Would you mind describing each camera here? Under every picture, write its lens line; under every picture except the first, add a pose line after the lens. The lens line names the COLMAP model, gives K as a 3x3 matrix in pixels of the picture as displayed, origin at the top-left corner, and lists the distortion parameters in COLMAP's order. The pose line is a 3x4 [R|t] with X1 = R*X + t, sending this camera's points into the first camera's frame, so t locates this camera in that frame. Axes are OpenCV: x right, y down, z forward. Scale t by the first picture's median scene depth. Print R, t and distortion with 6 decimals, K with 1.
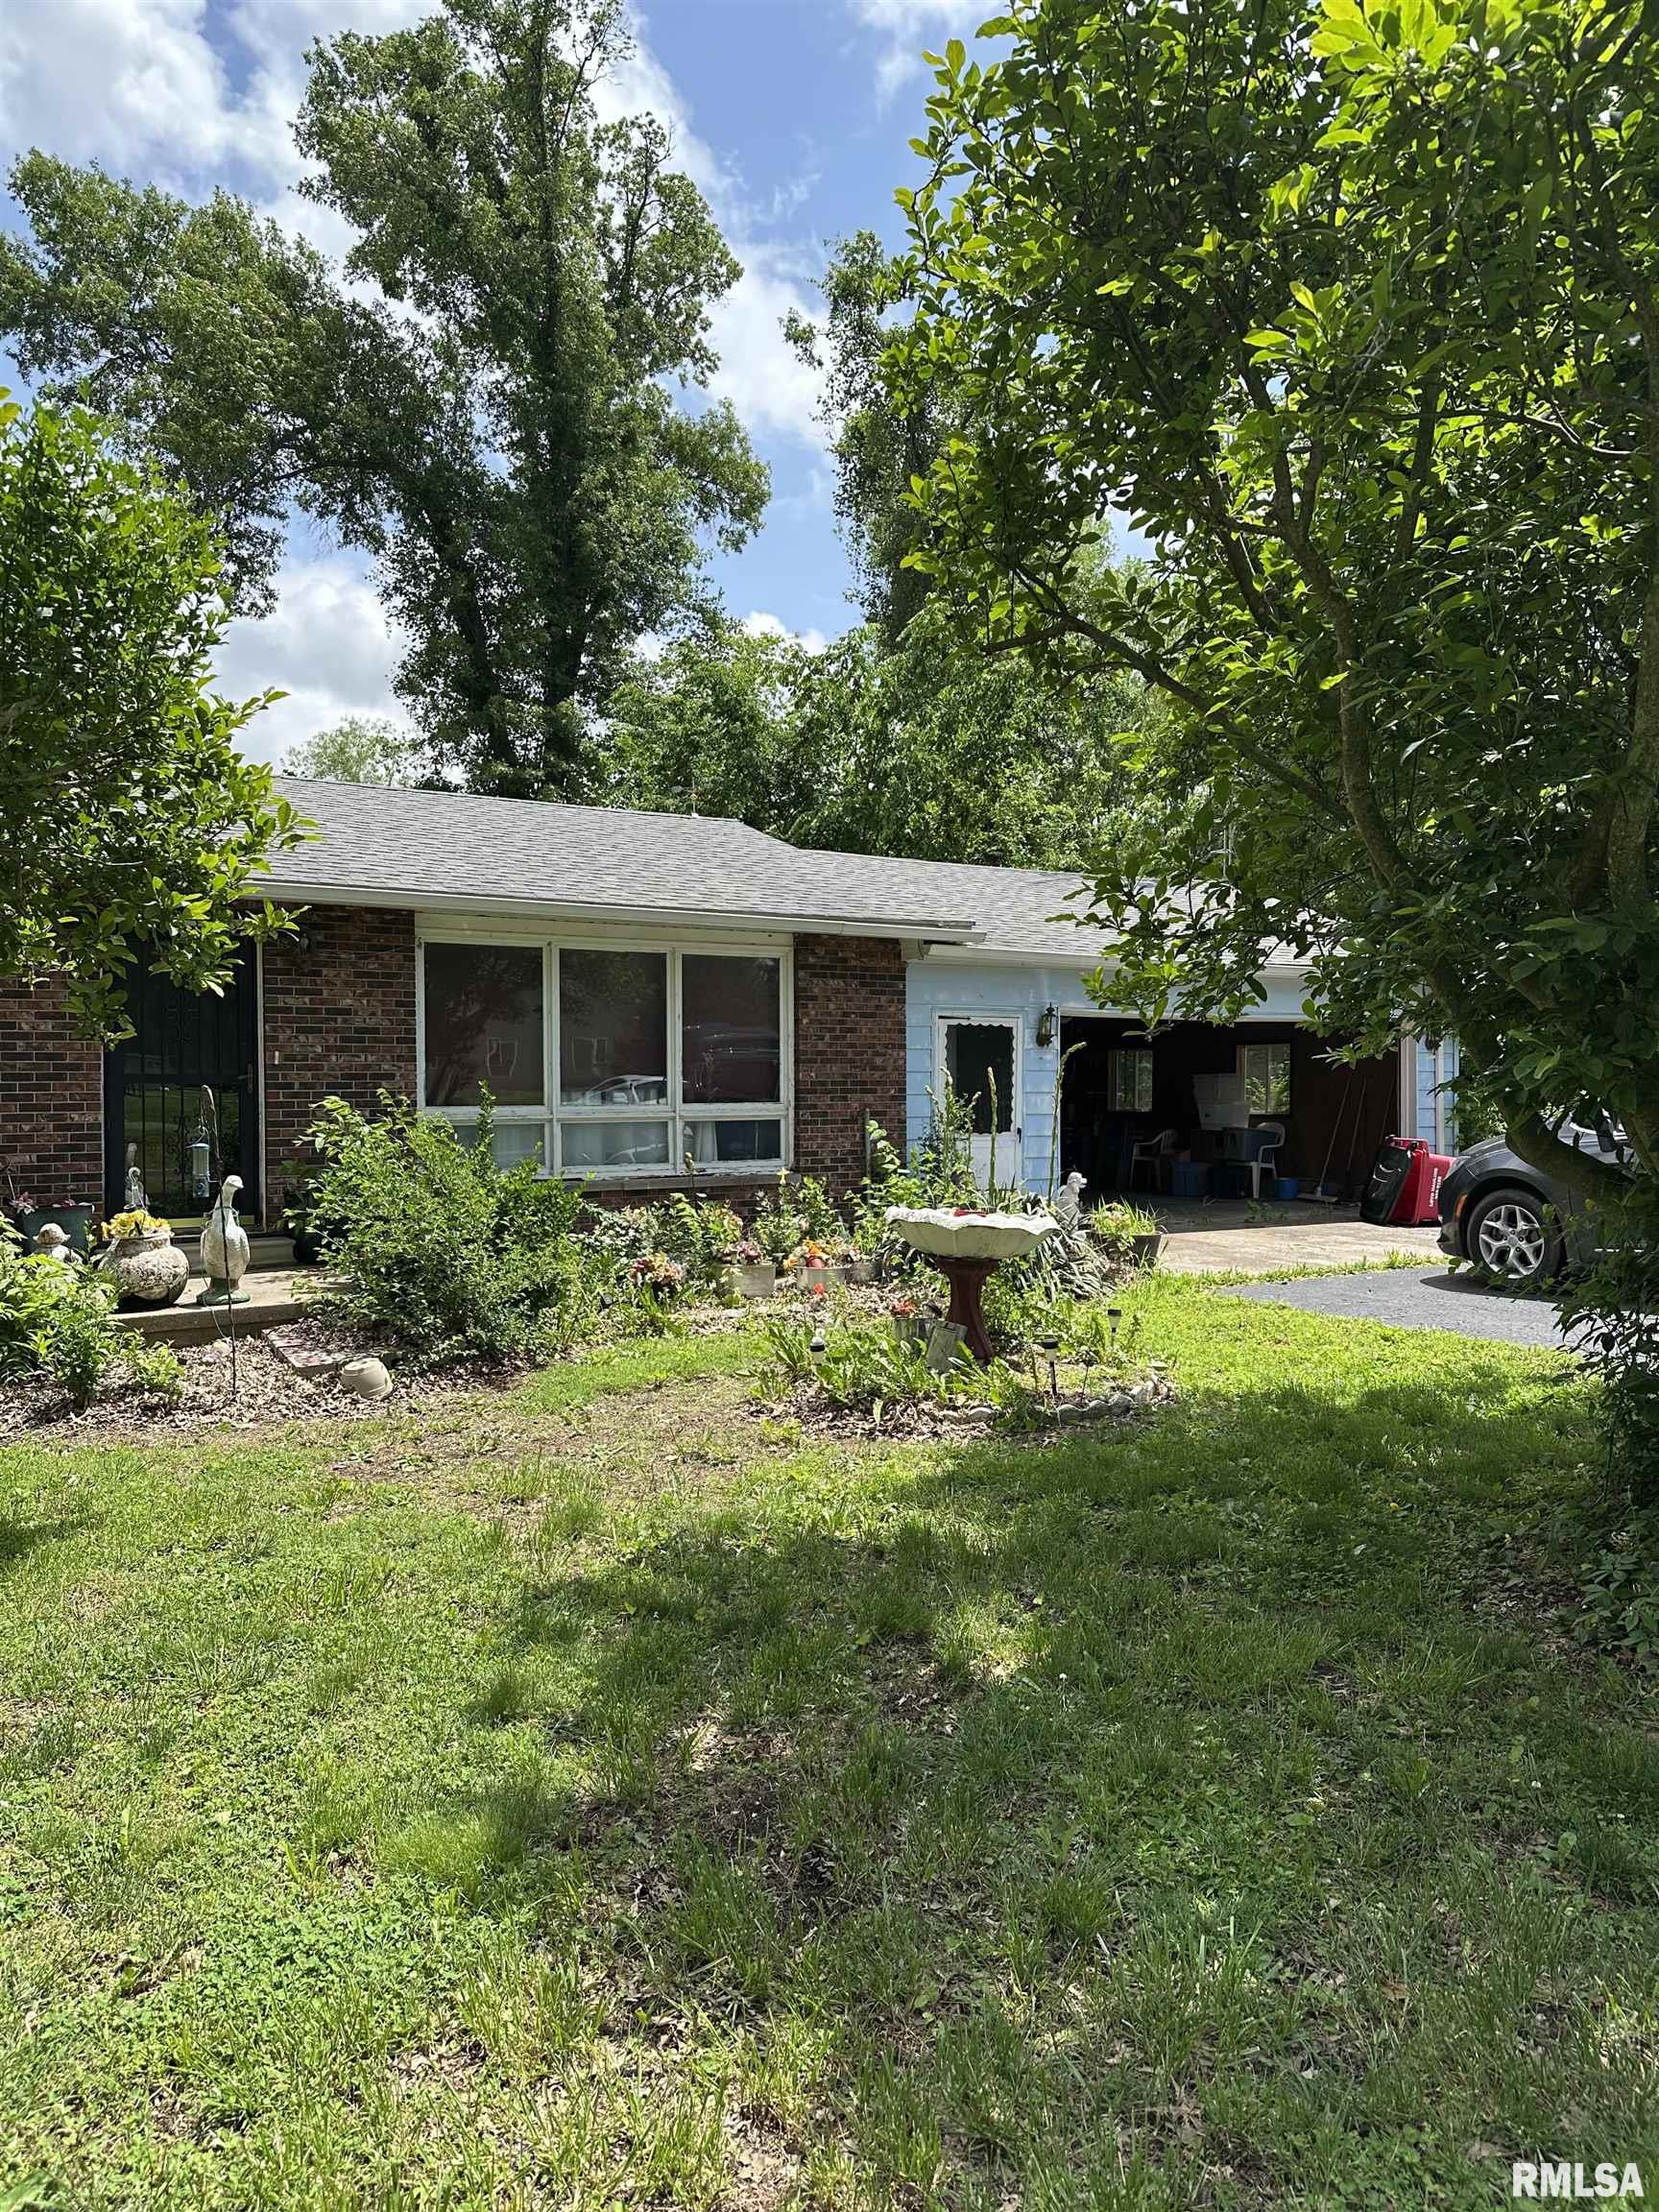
lens RADIAL K [[1577.6, 0, 829.5], [0, 1577.6, 1106.0], [0, 0, 1]] dist [-0.000177, 0.000100]
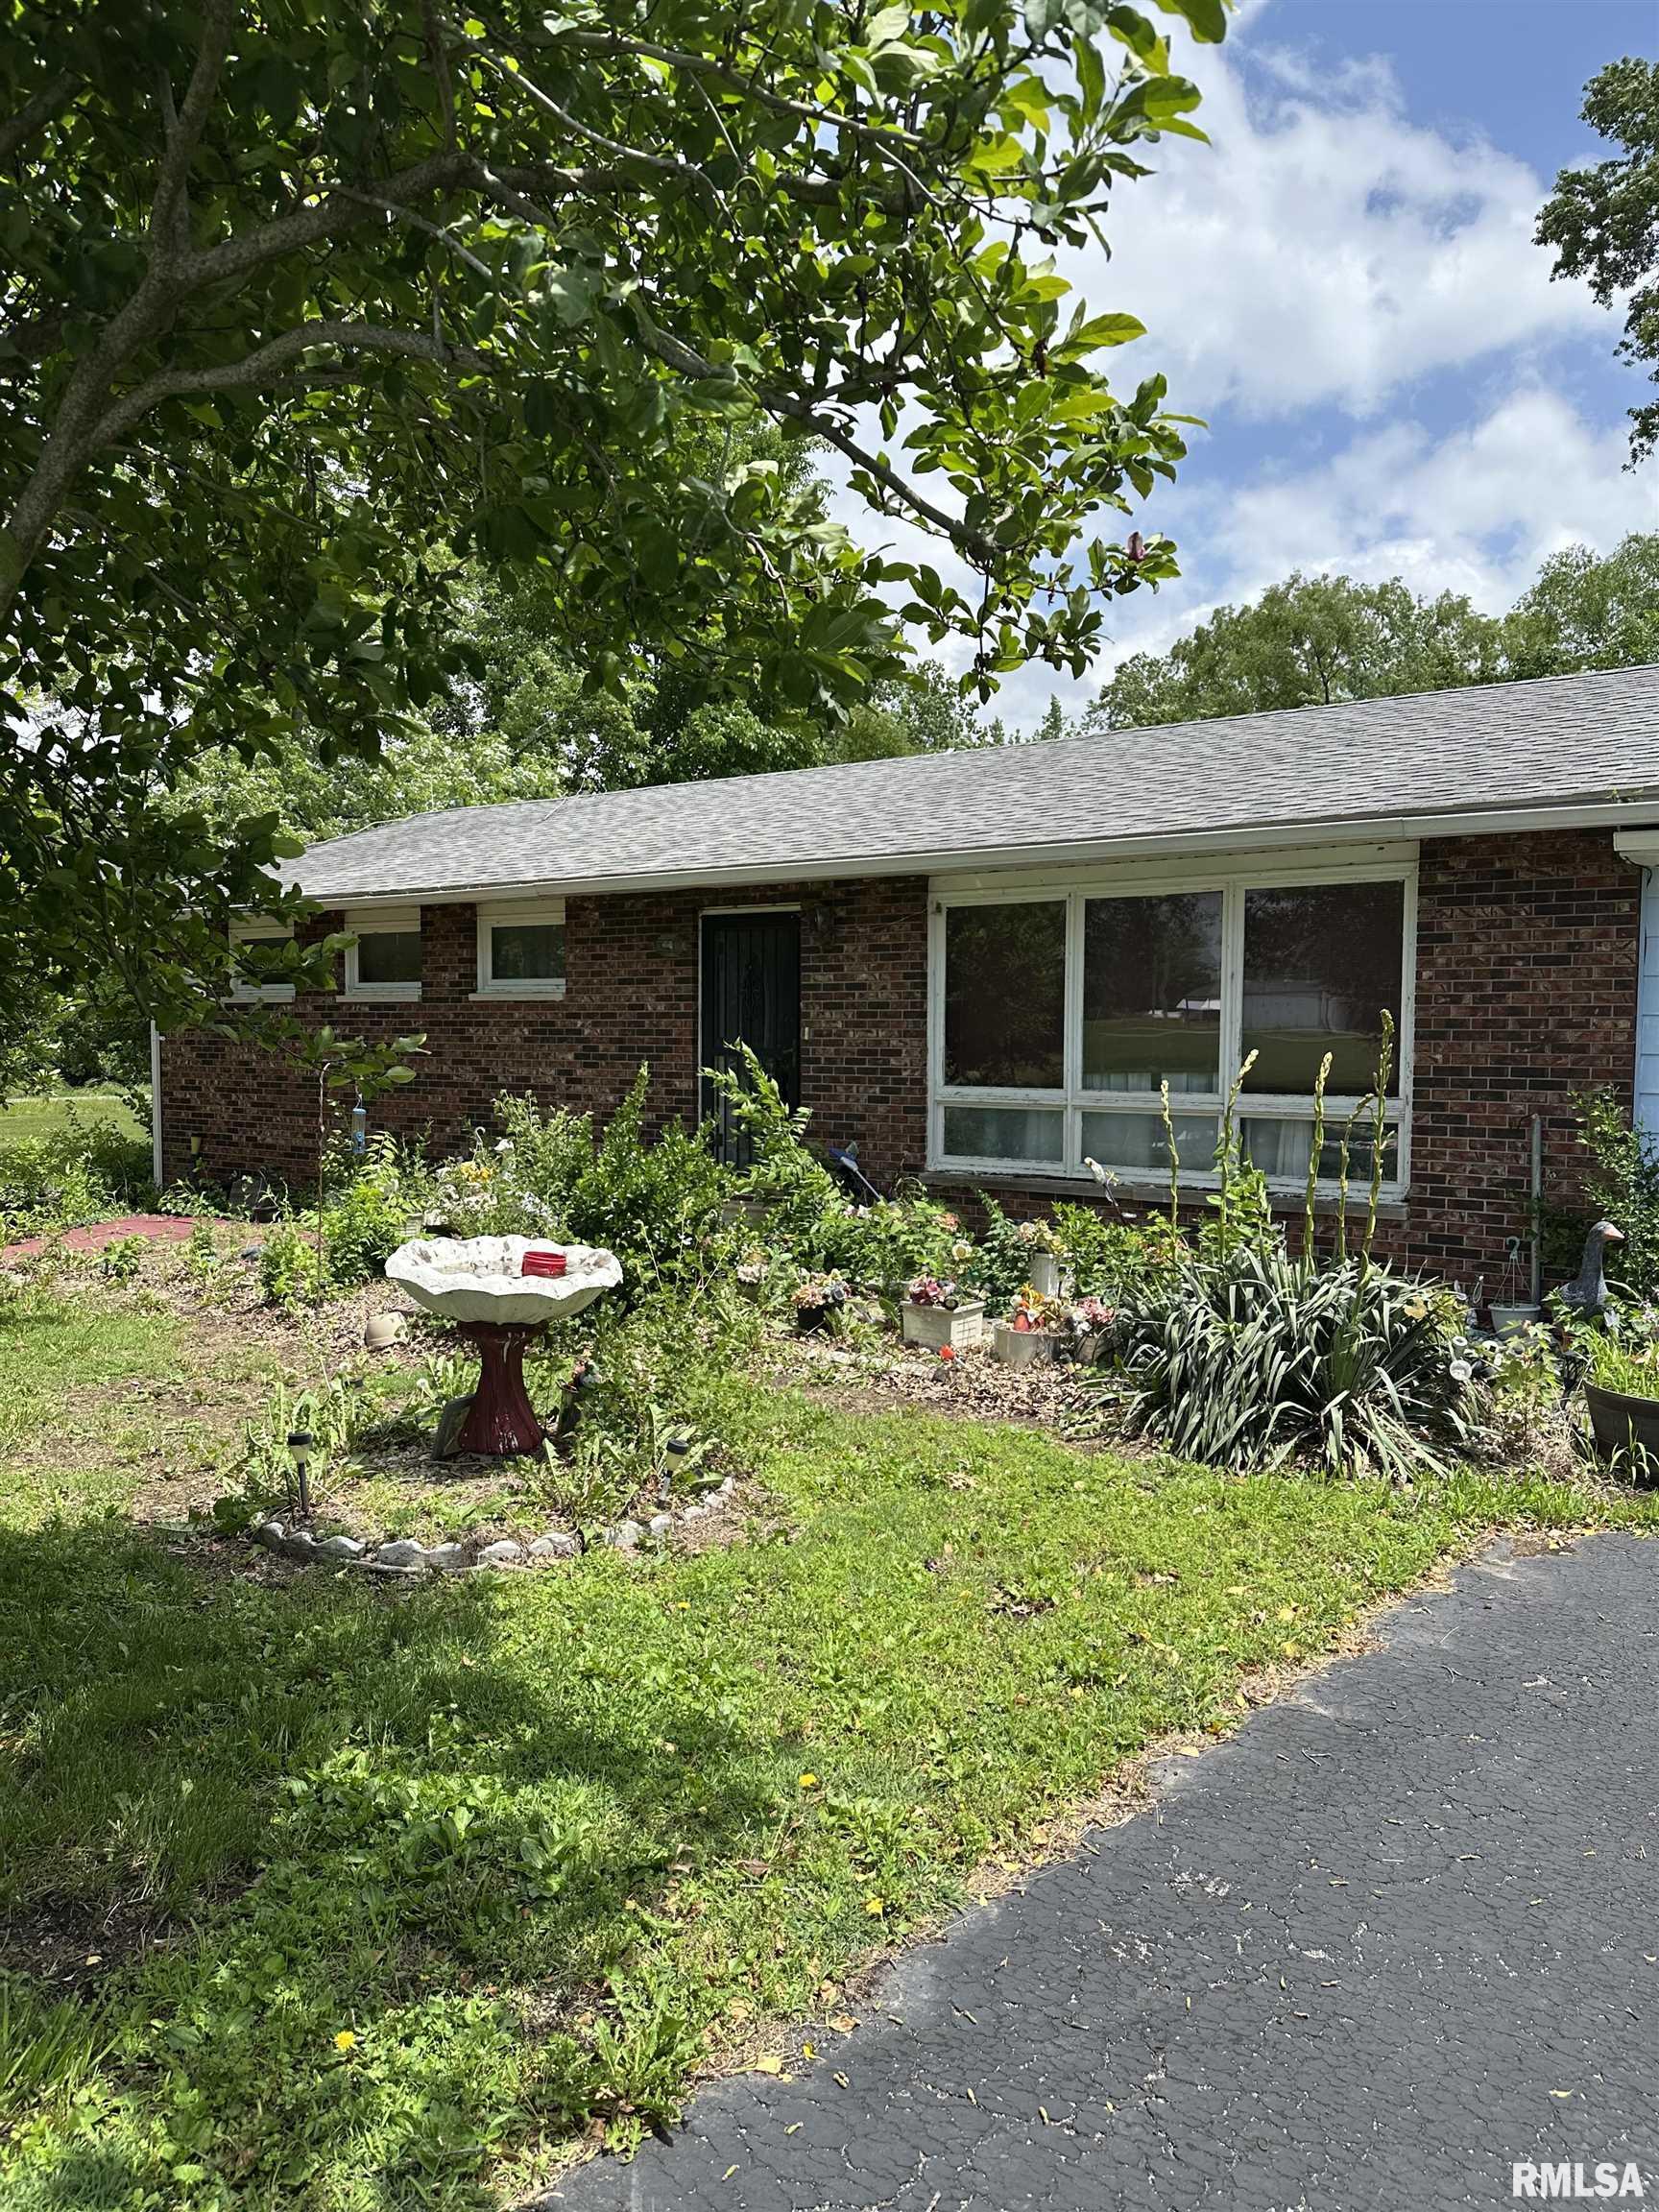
lens RADIAL K [[1577.6, 0, 829.5], [0, 1577.6, 1106.0], [0, 0, 1]] dist [-0.000177, 0.000100]
pose [[0.293214, 0.050447, -0.954715, 0.570647], [-0.019142, 0.998716, 0.046894, -0.027217], [0.955855, 0.004525, 0.293803, 0.618265]]
